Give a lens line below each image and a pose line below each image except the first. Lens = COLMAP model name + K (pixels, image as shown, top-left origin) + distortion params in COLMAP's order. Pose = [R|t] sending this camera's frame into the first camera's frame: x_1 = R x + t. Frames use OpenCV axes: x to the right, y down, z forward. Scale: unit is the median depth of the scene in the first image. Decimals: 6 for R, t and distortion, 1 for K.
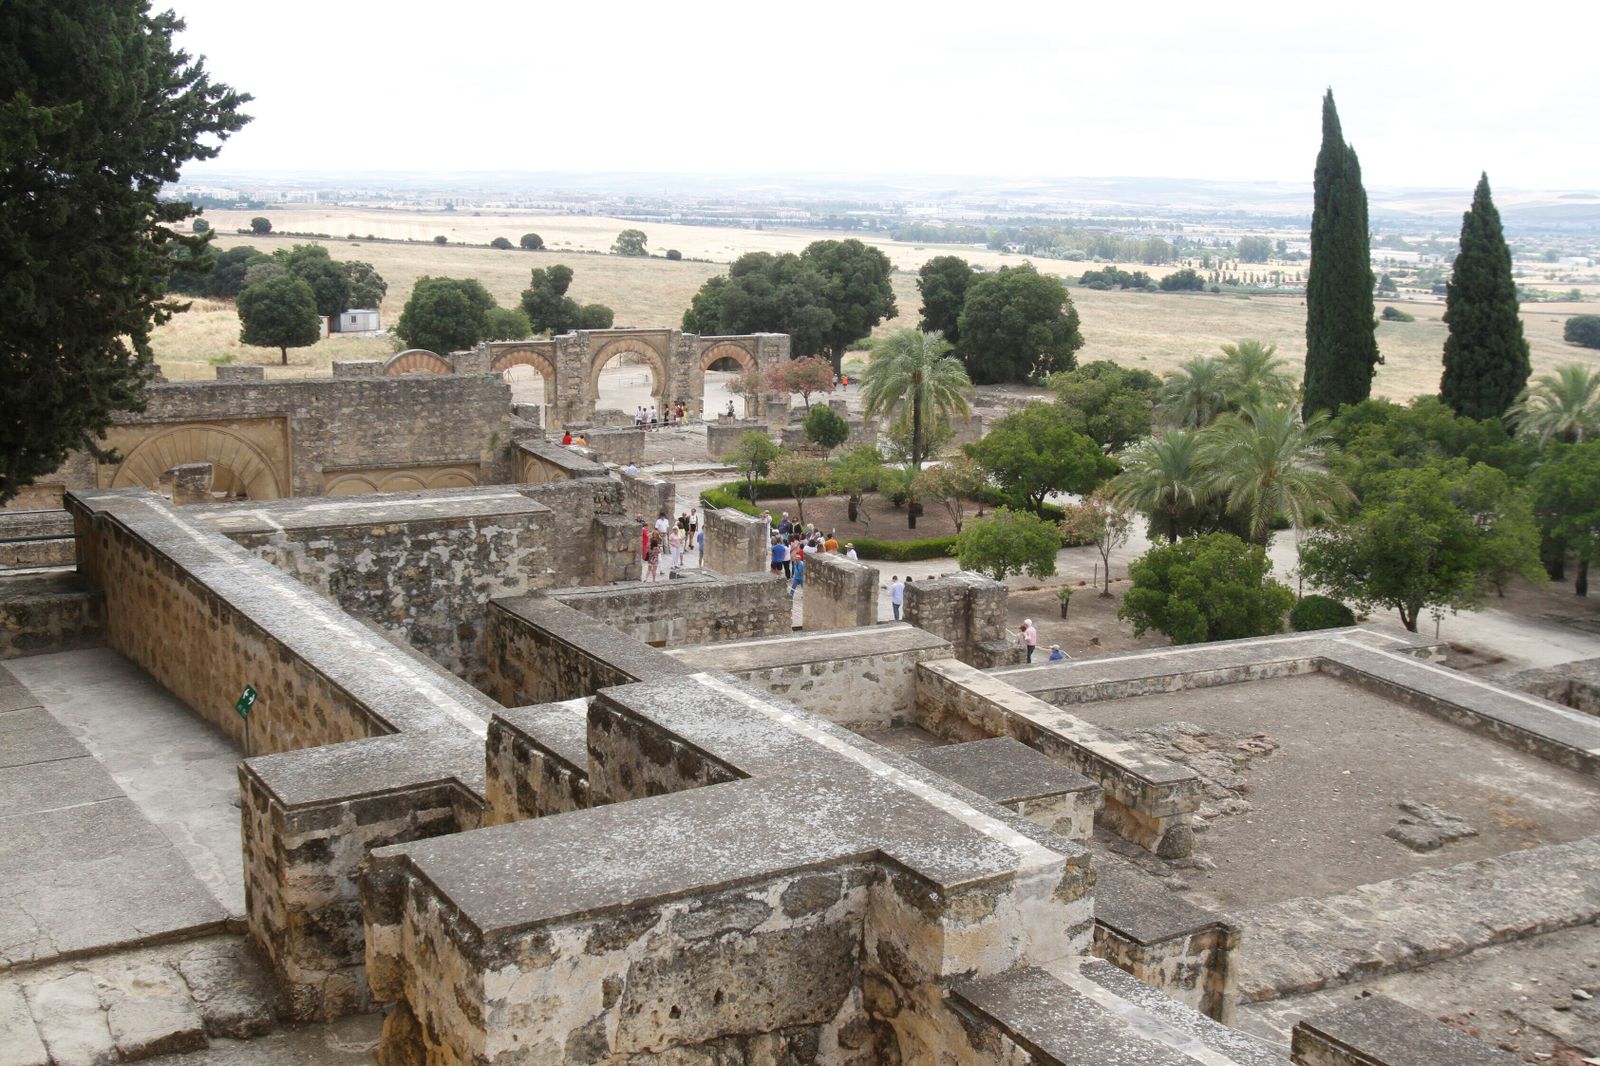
lens RADIAL K [[1763.1, 0, 786.7], [0, 1763.1, 554.1], [0, 0, 1]] dist [-0.051973, 0.052737]
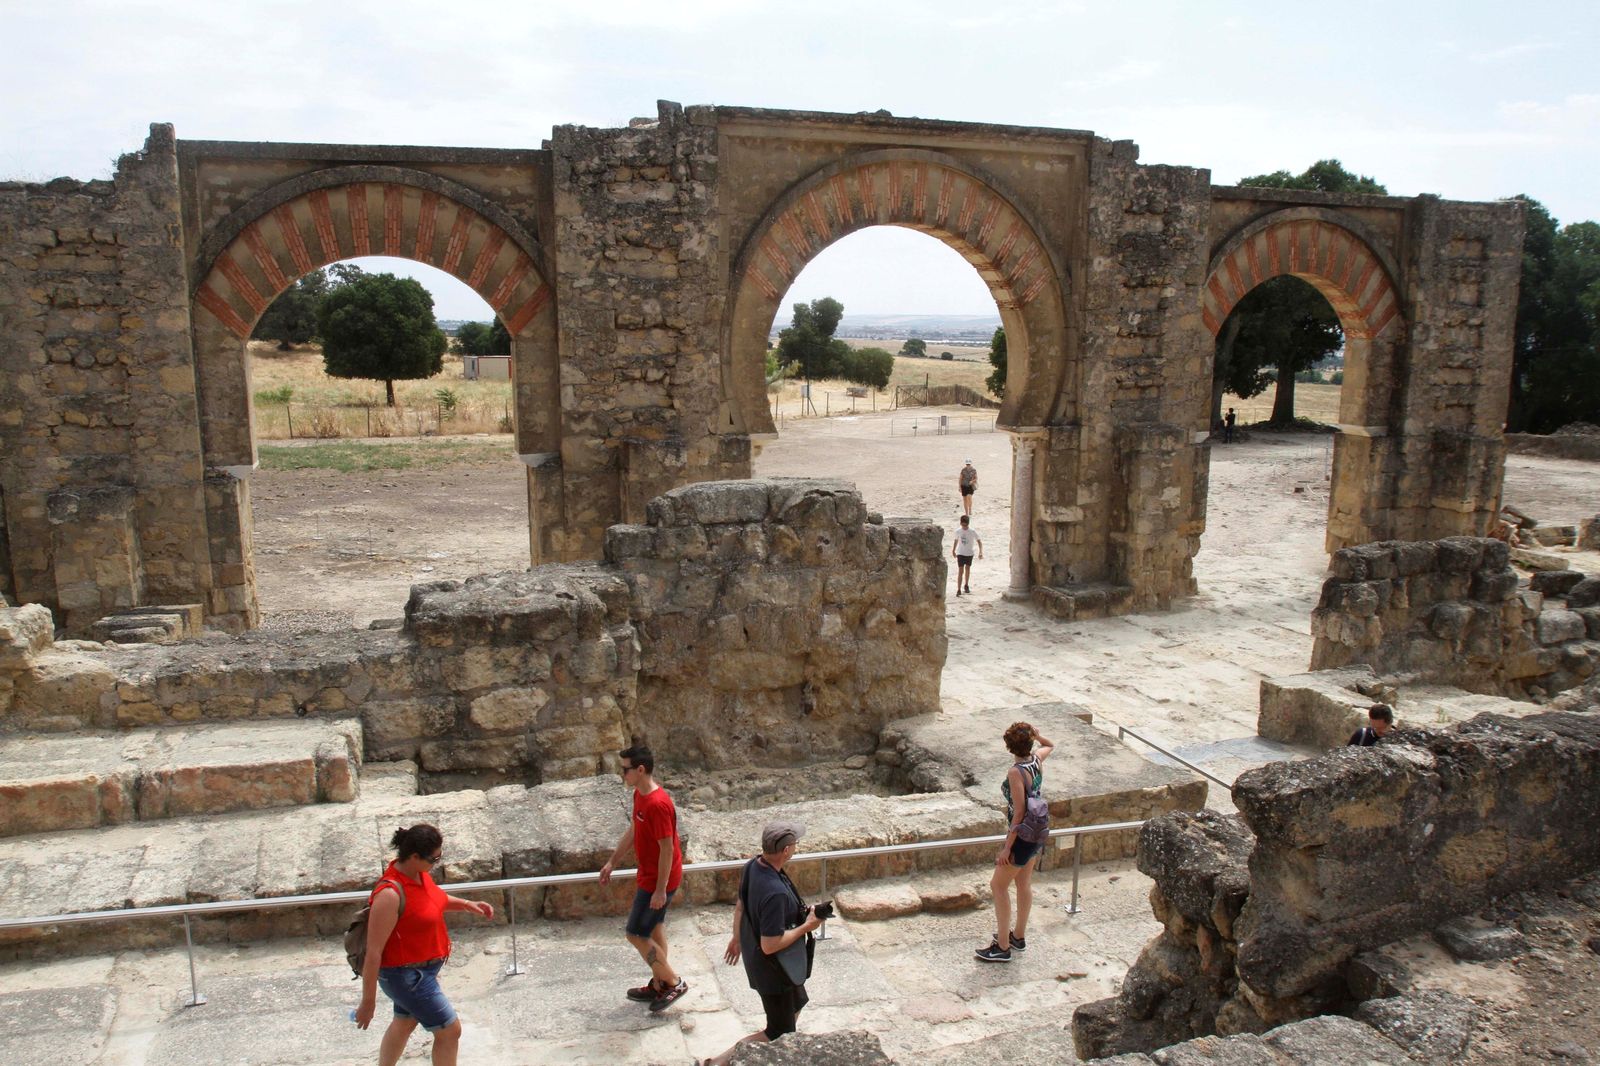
lens RADIAL K [[1189.5, 0, 786.7], [0, 1189.5, 553.4], [0, 0, 1]] dist [-0.102682, 0.071612]
pose [[0.981539, 0.019178, -0.190297, -0.175959], [-0.022105, 0.999668, -0.013269, -0.164651], [0.189980, 0.017231, 0.981637, 1.980517]]
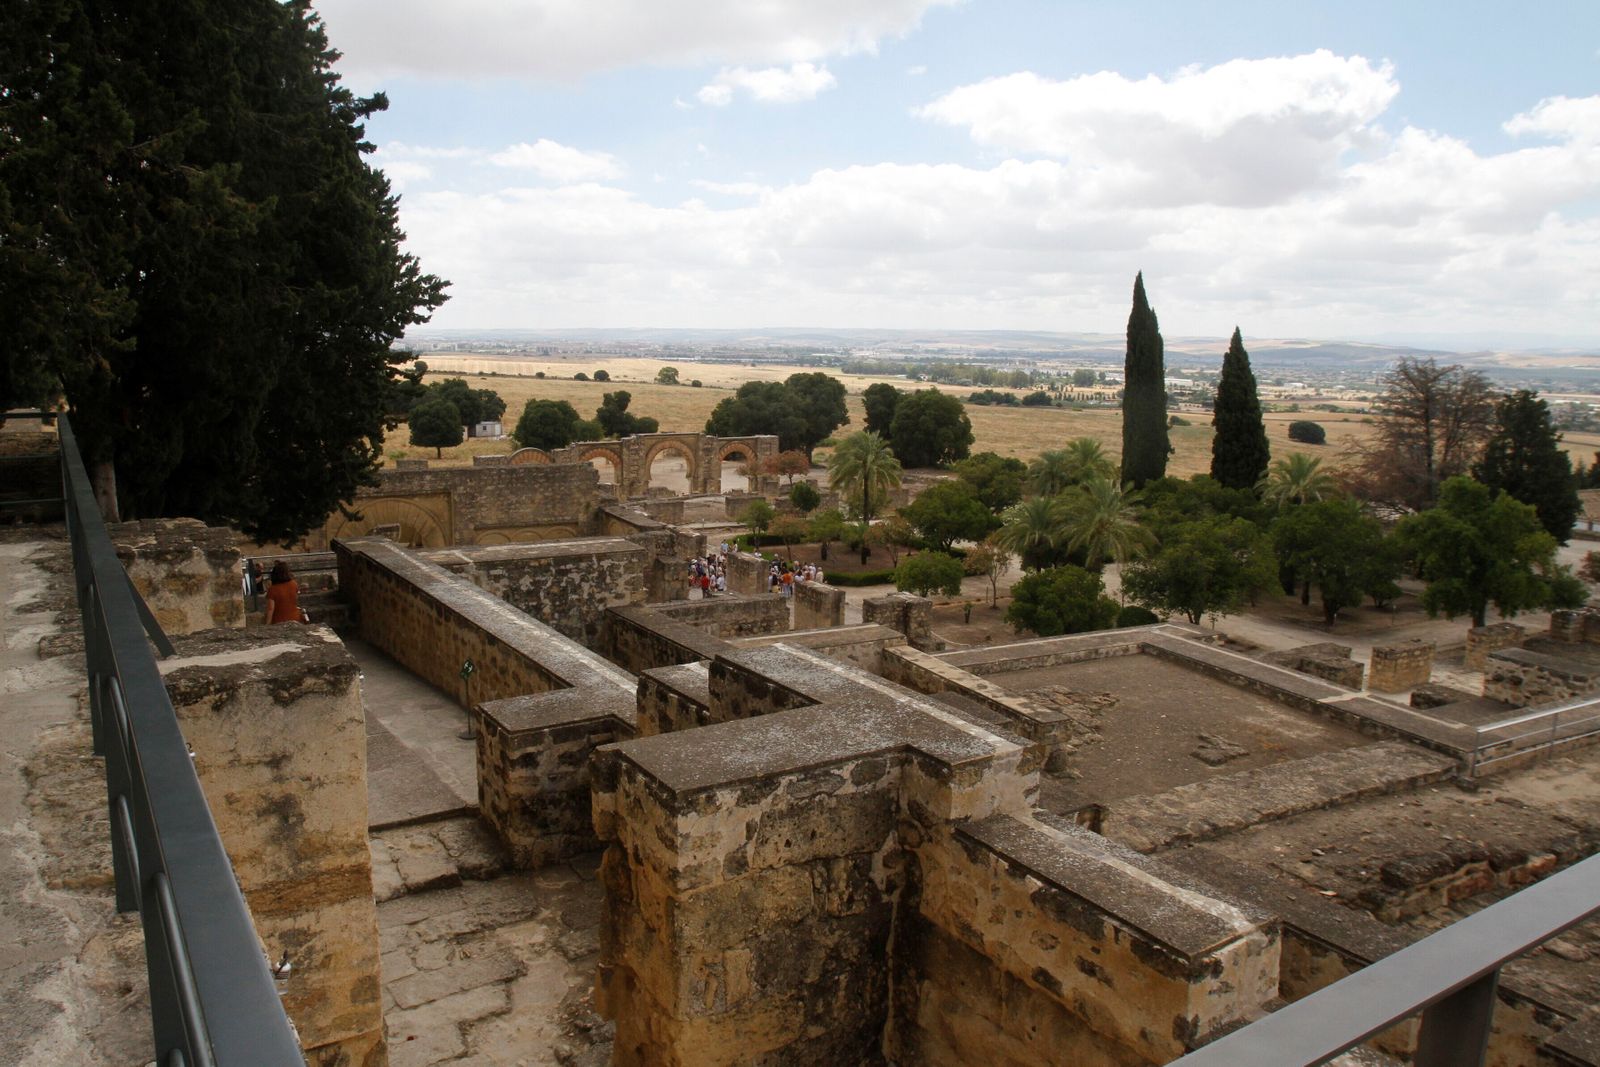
lens RADIAL K [[1189.5, 0, 786.7], [0, 1189.5, 553.9], [0, 0, 1]] dist [-0.102682, 0.071612]
pose [[0.999907, -0.007540, 0.011384, -0.008472], [0.007826, 0.999649, -0.025302, 0.002280], [-0.011189, 0.025389, 0.999615, -0.011628]]
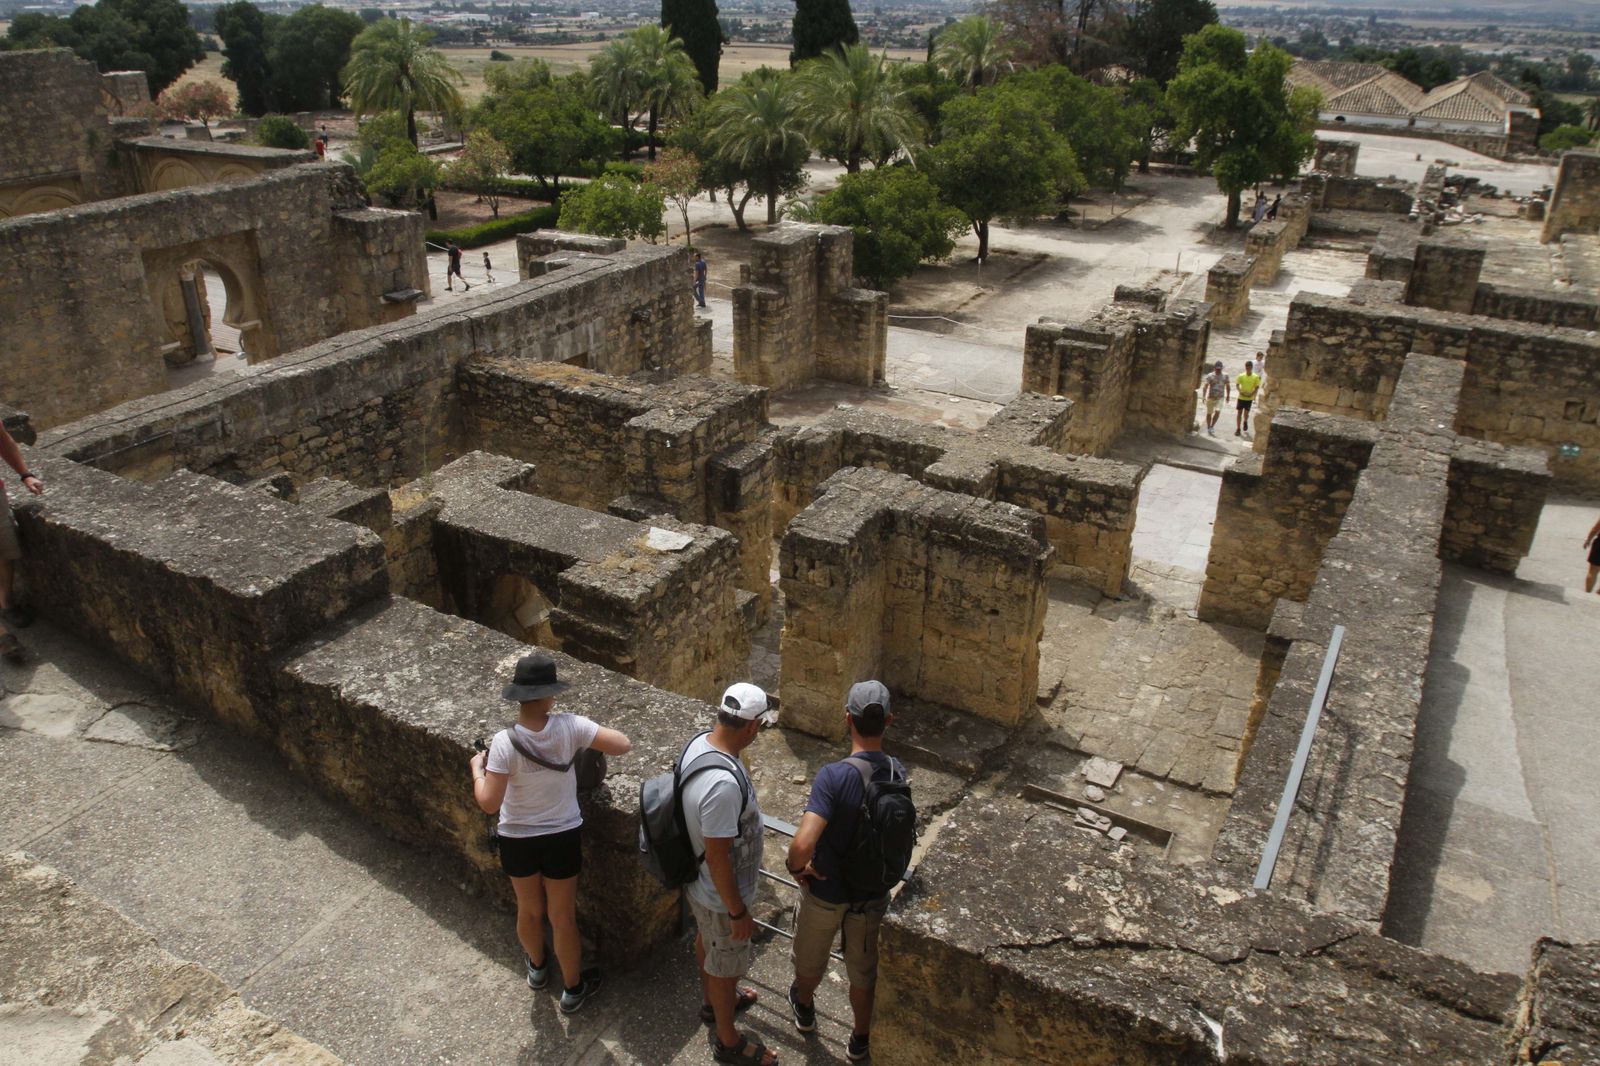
lens RADIAL K [[1189.5, 0, 786.7], [0, 1189.5, 553.4], [0, 0, 1]] dist [-0.102682, 0.071612]
pose [[0.837172, -0.259623, 0.481392, -0.203245], [0.127150, 0.948426, 0.290381, -0.003158], [-0.531954, -0.181889, 0.827007, 0.413262]]
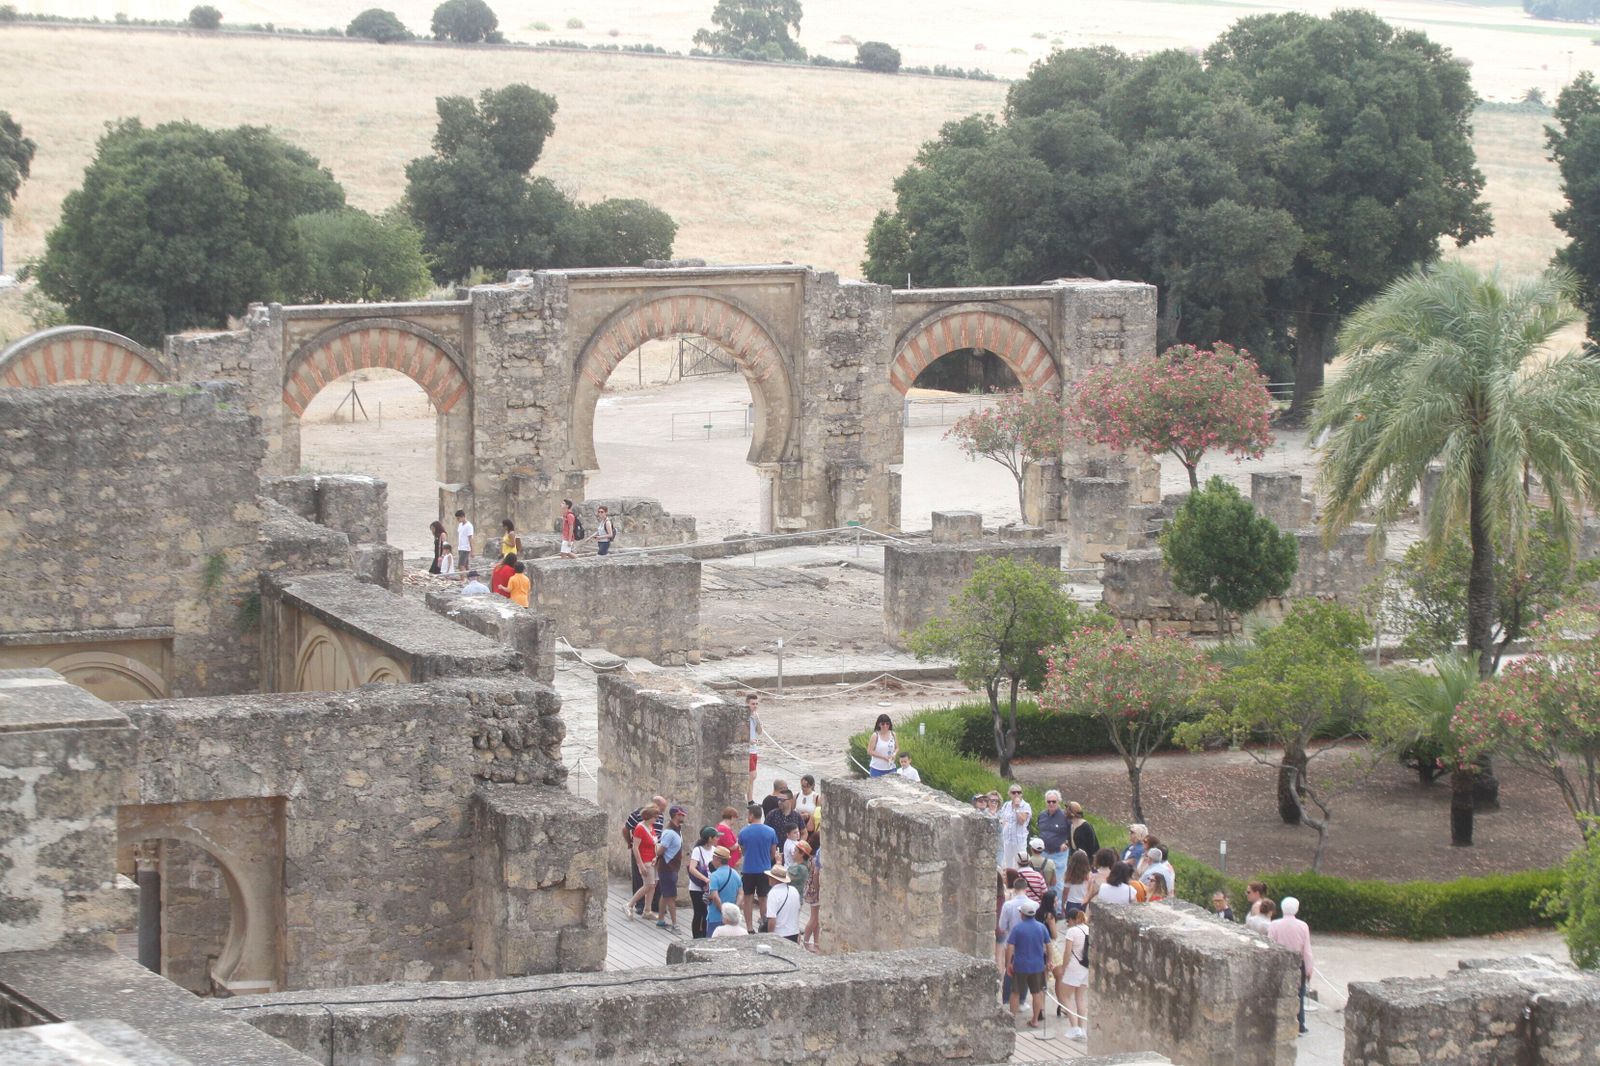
lens RADIAL K [[5262.9, 0, 798.3], [0, 5262.9, 612.6], [0, 0, 1]] dist [-0.446550, 2.485667]
pose [[0.996758, 0.005500, -0.080276, 0.035104], [-0.010522, 0.998004, -0.062275, 0.007231], [0.079773, 0.062918, 0.994825, -0.032373]]
